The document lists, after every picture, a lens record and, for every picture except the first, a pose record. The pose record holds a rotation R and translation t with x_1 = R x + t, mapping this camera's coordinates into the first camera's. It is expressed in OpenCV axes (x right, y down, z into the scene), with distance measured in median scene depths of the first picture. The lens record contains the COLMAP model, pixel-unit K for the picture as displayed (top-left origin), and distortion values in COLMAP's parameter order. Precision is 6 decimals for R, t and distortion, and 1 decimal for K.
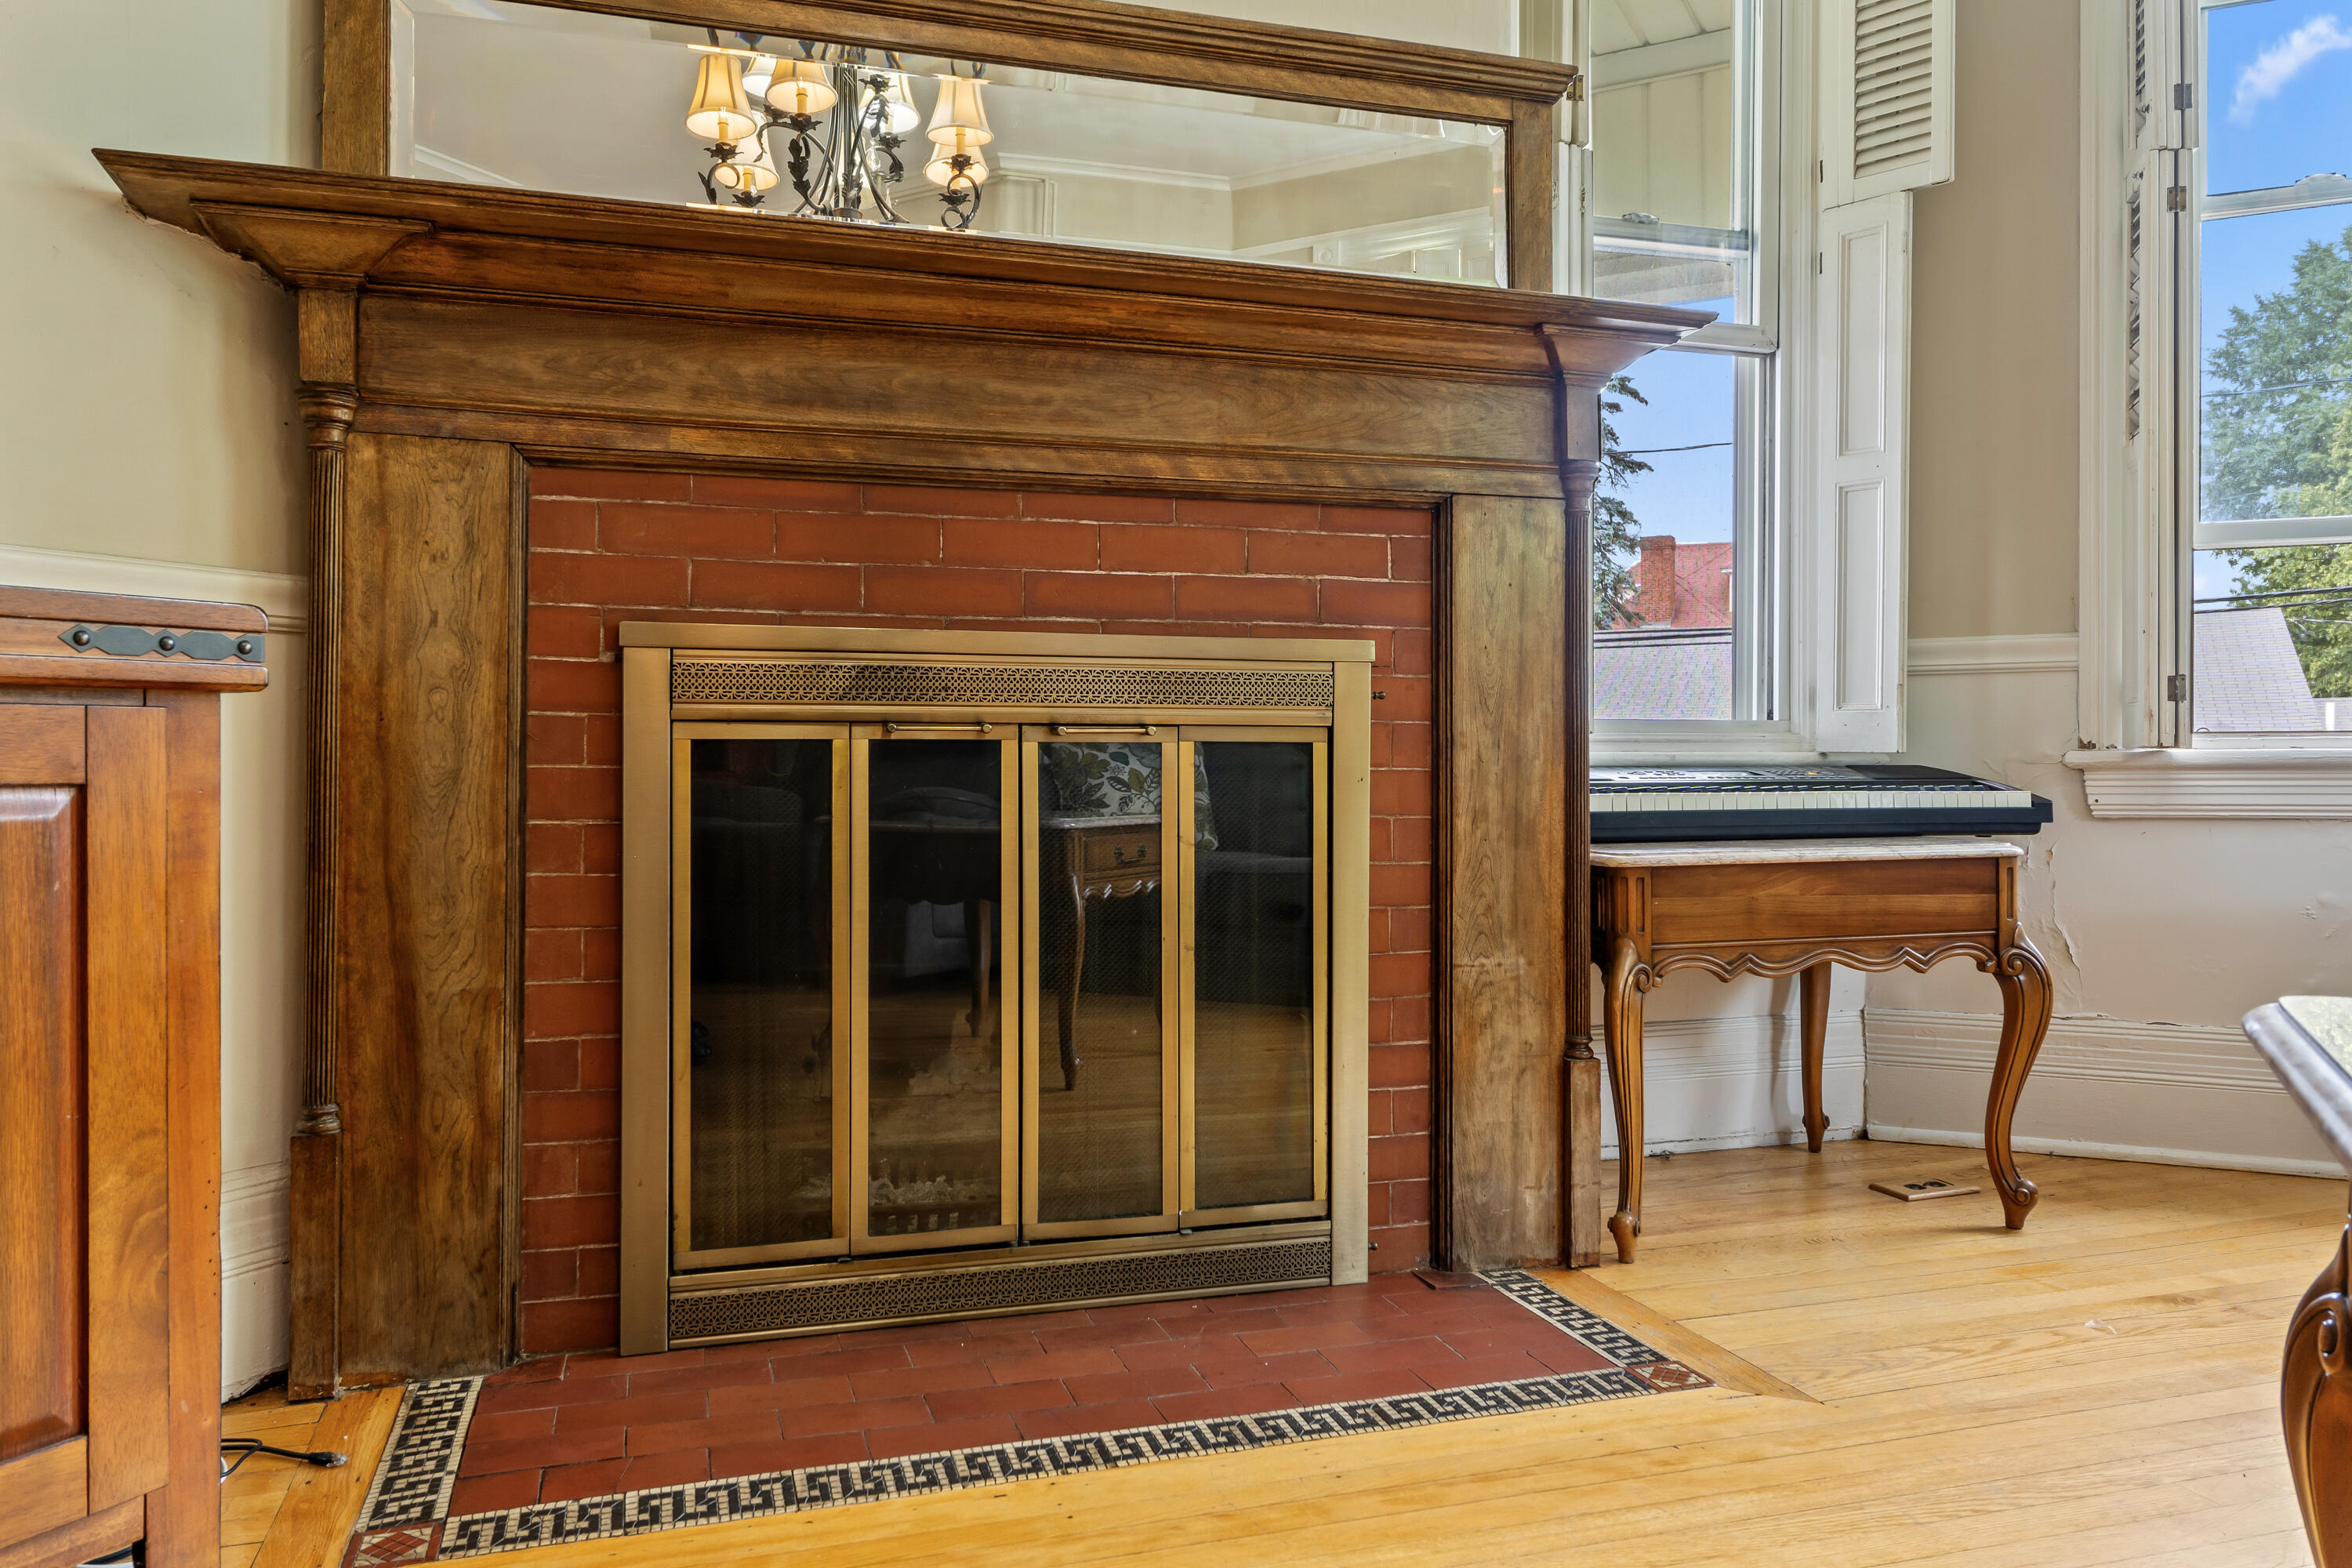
lens RADIAL K [[1705.3, 0, 1166.3], [0, 1705.3, 764.0], [0, 0, 1]] dist [-0.007714, 0.000863]
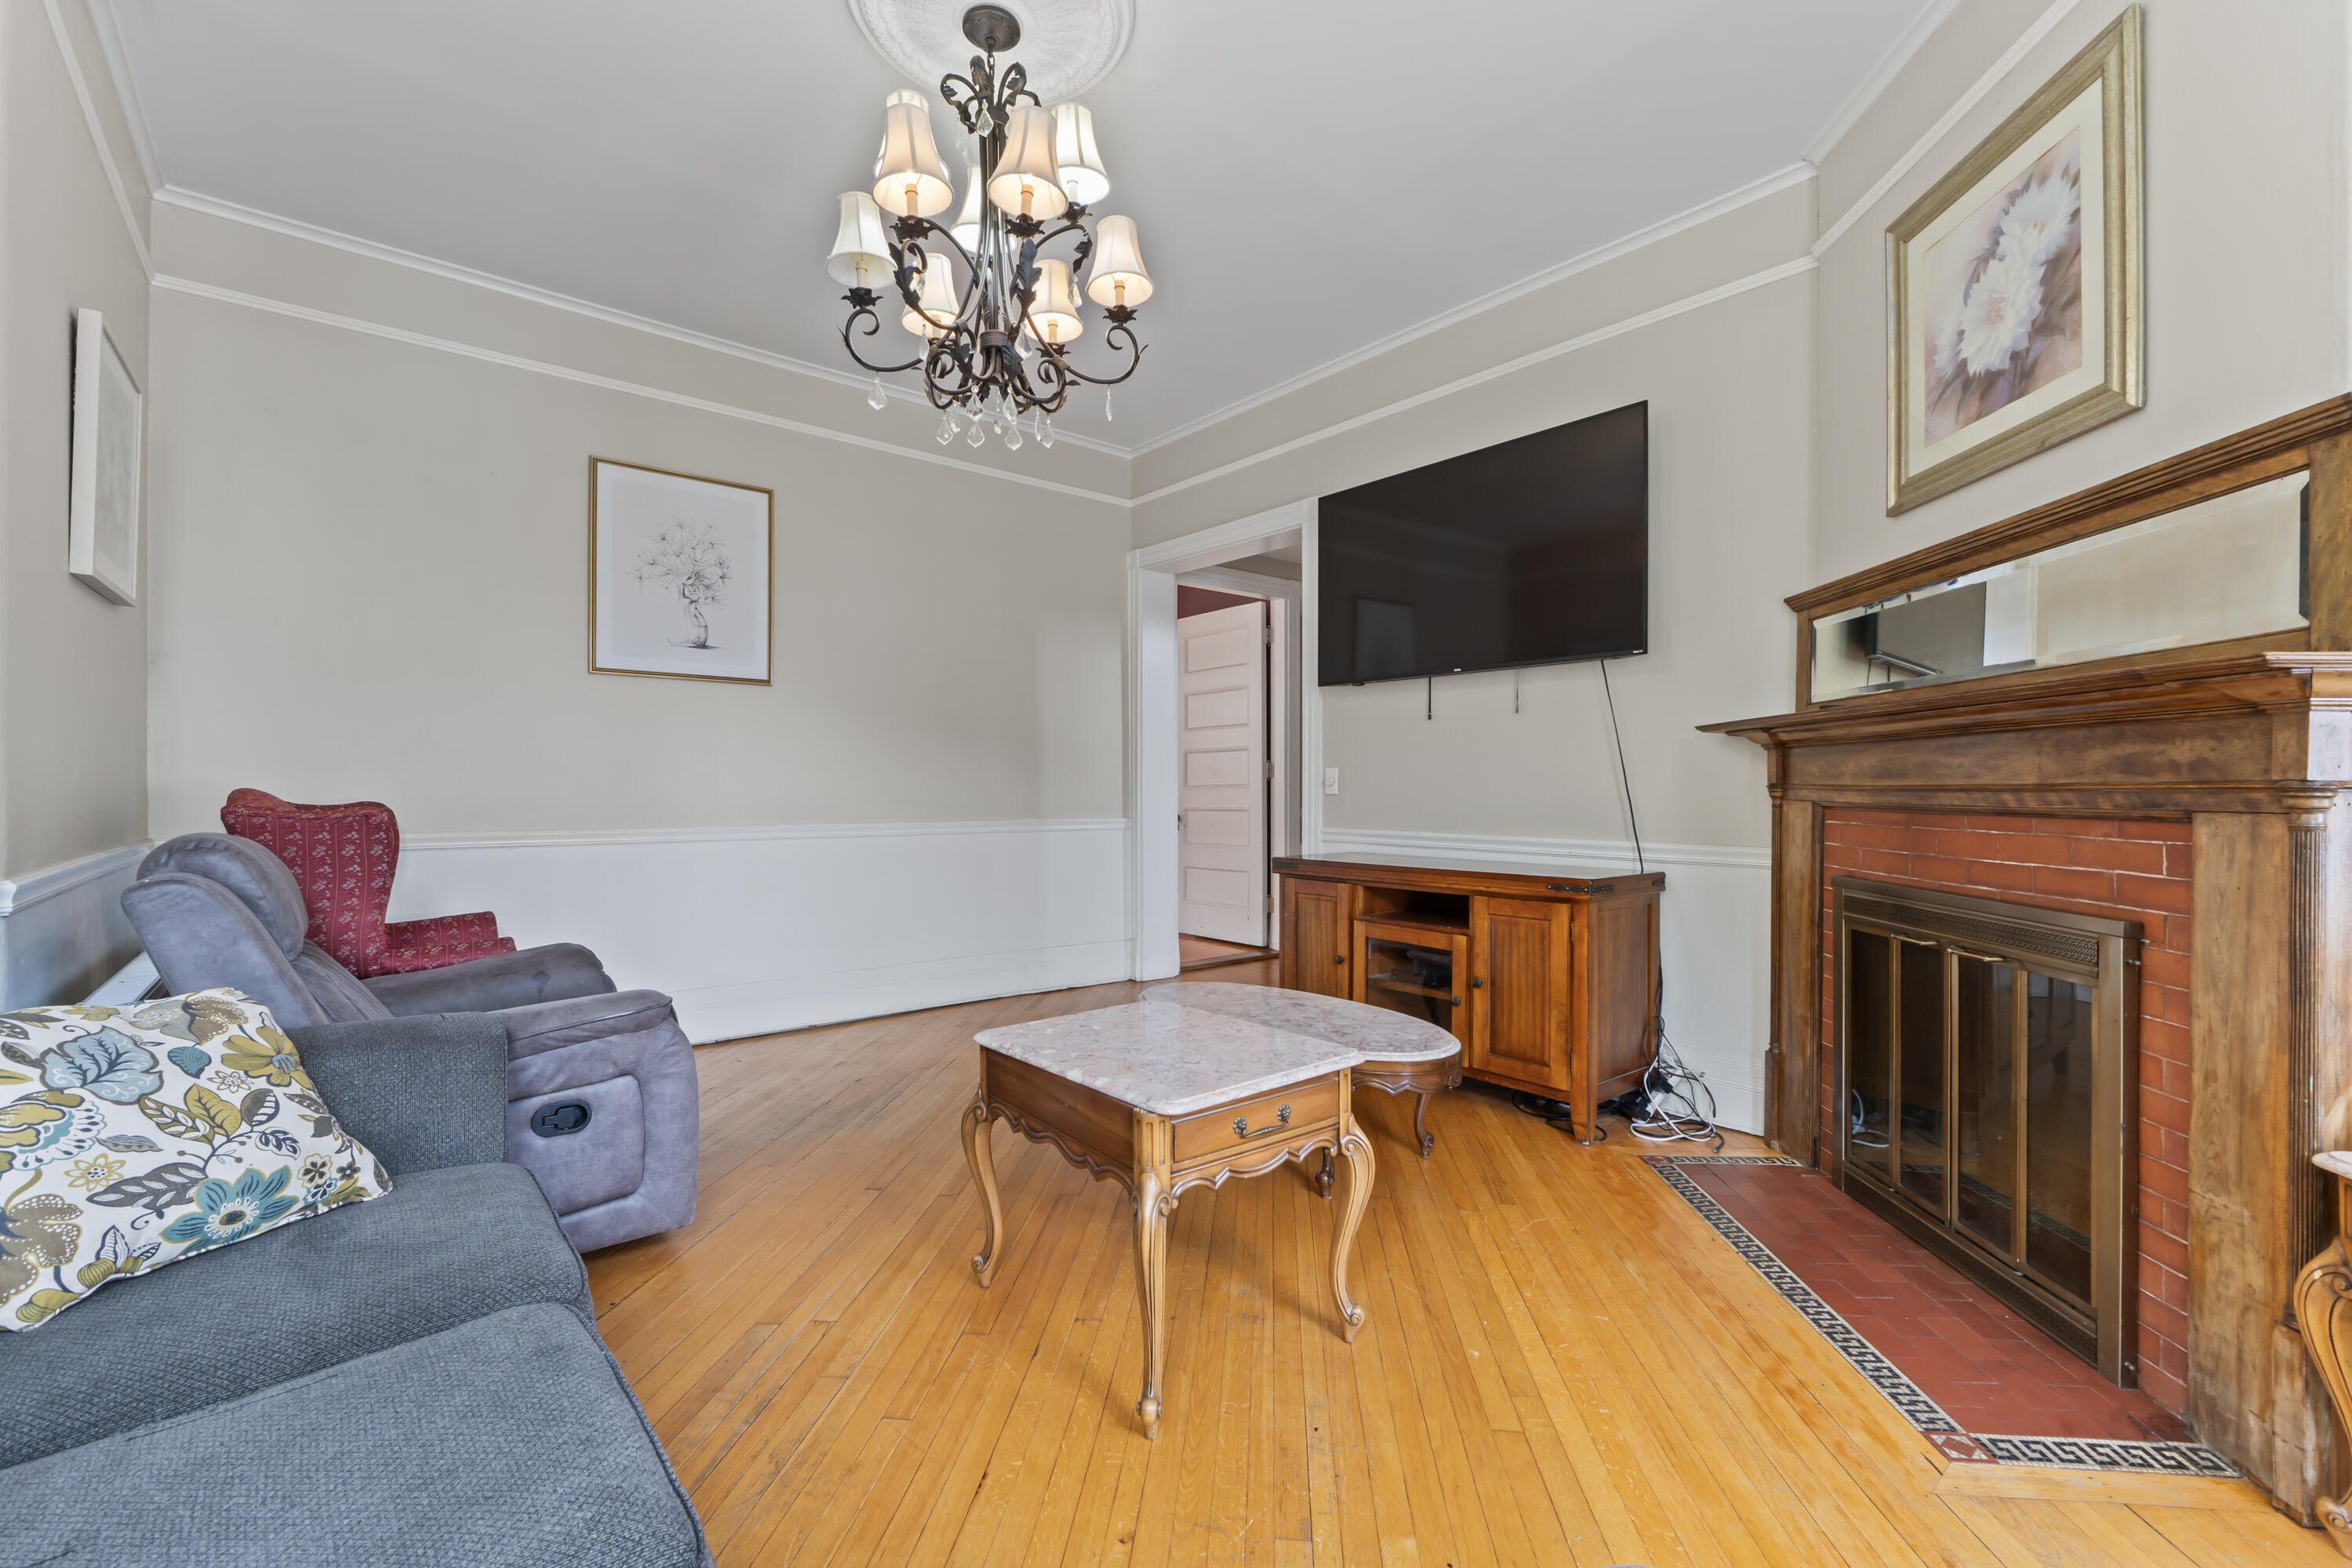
lens RADIAL K [[1012.4, 0, 1167.8], [0, 1012.4, 784.4], [0, 0, 1]] dist [0.000484, -0.000059]
pose [[-0.409588, 0.001985, -0.912268, 1.144972], [0.005942, 0.999982, -0.000492, -0.181559], [0.912251, -0.005622, -0.409593, 0.617743]]
